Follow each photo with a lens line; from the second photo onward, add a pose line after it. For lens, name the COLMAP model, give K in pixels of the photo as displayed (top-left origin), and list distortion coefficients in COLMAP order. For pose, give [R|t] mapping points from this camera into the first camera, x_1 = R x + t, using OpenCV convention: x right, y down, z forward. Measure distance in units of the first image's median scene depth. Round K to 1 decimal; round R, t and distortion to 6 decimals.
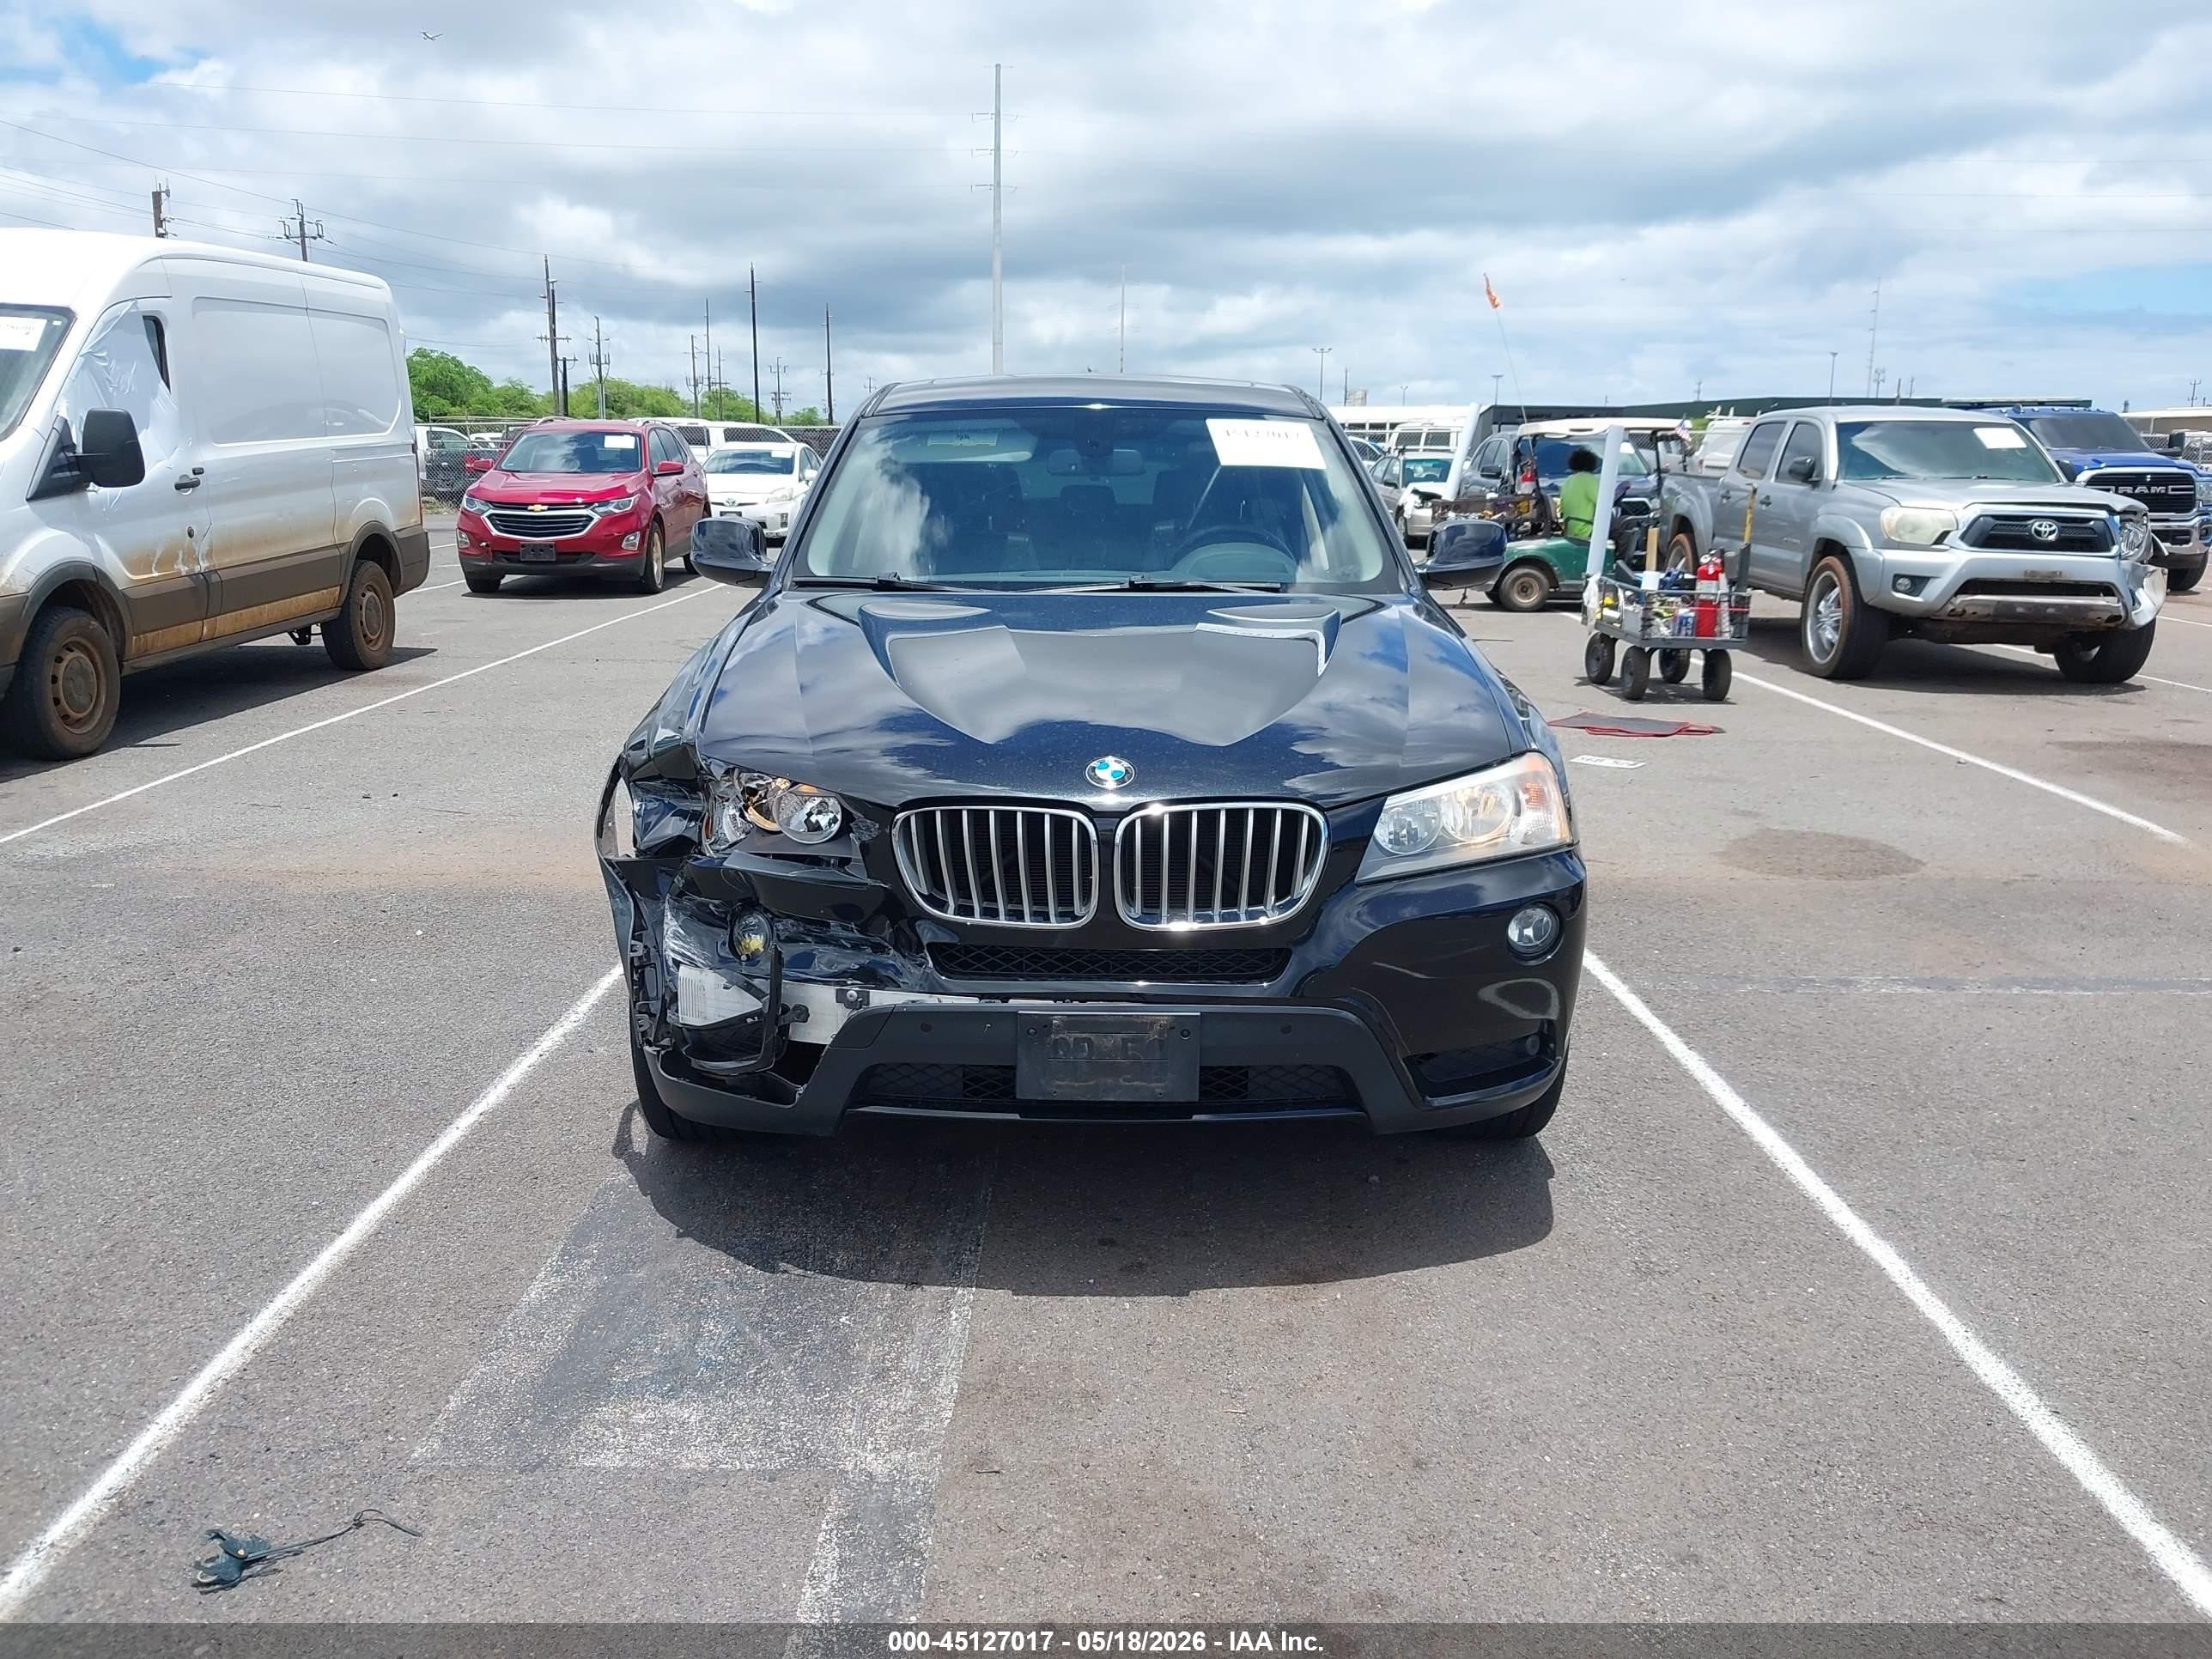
lens RADIAL K [[1757.5, 0, 1119.5], [0, 1757.5, 843.3], [0, 0, 1]] dist [0.003914, -0.018842]
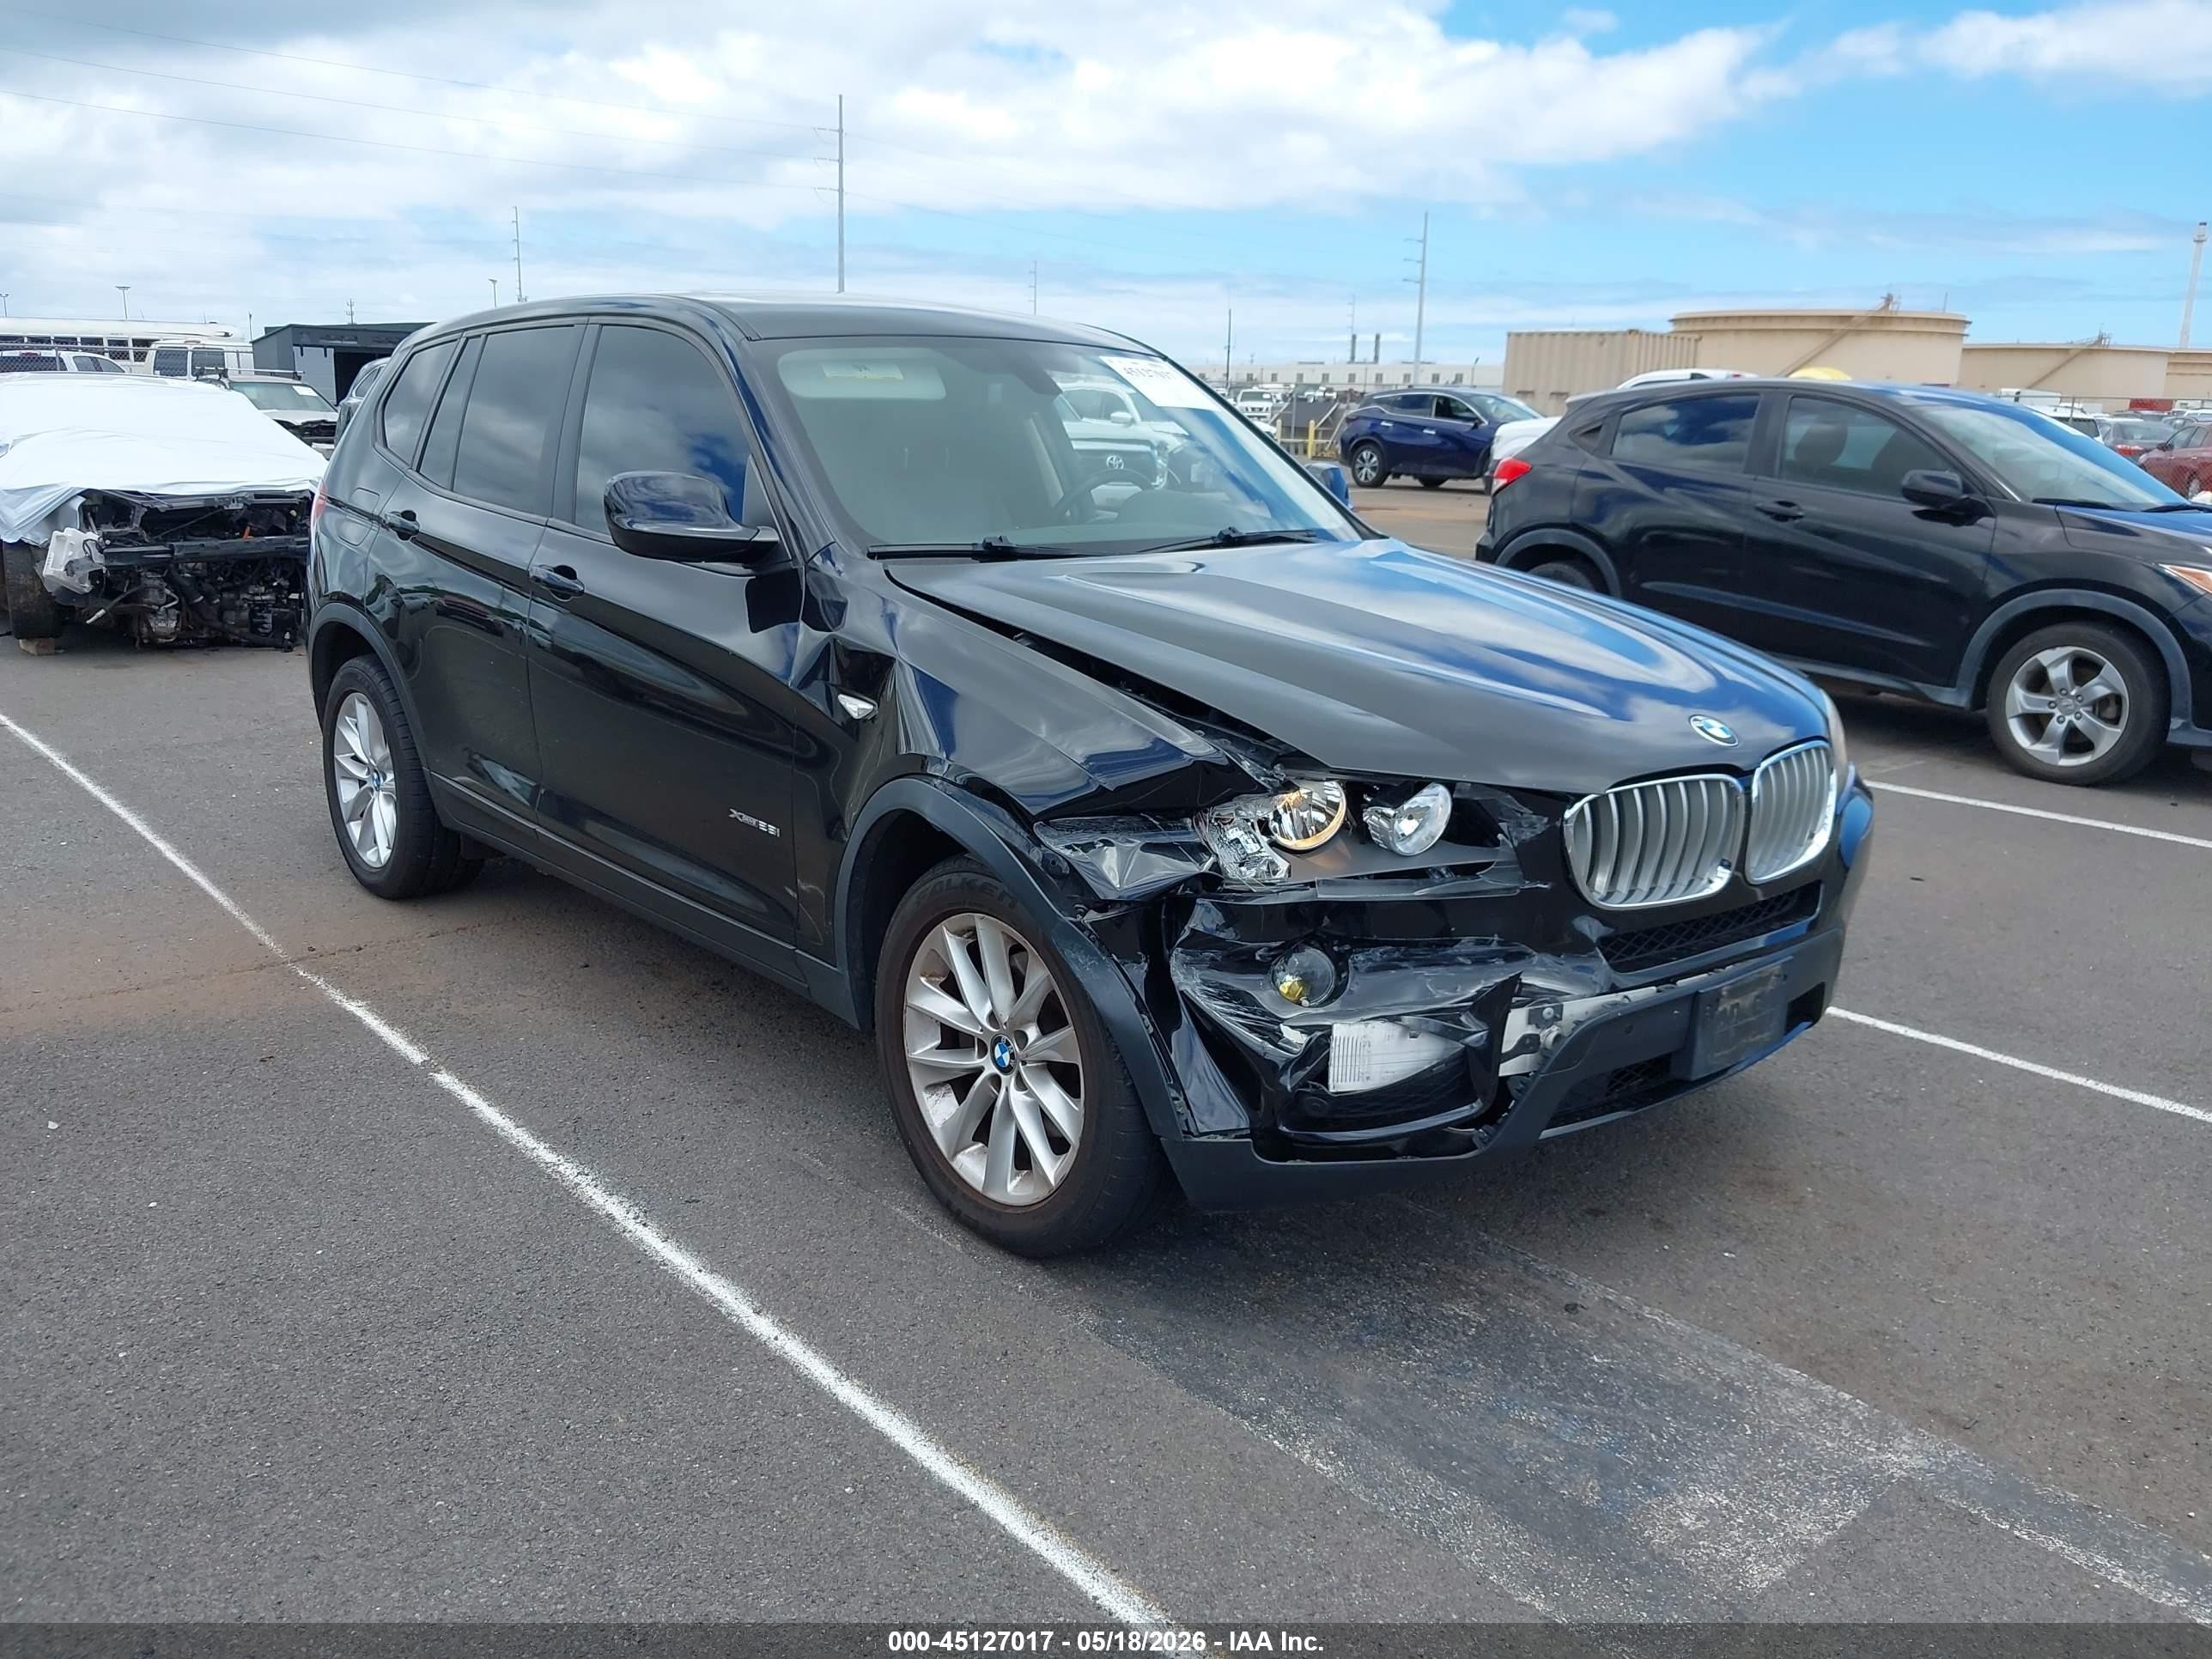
lens RADIAL K [[1757.5, 0, 1115.0], [0, 1757.5, 849.8], [0, 0, 1]] dist [0.003914, -0.018842]
pose [[0.770395, -0.147921, 0.620170, -0.812063], [0.120875, 0.988959, 0.085729, -0.092720], [-0.626004, 0.008918, 0.779769, 0.411567]]
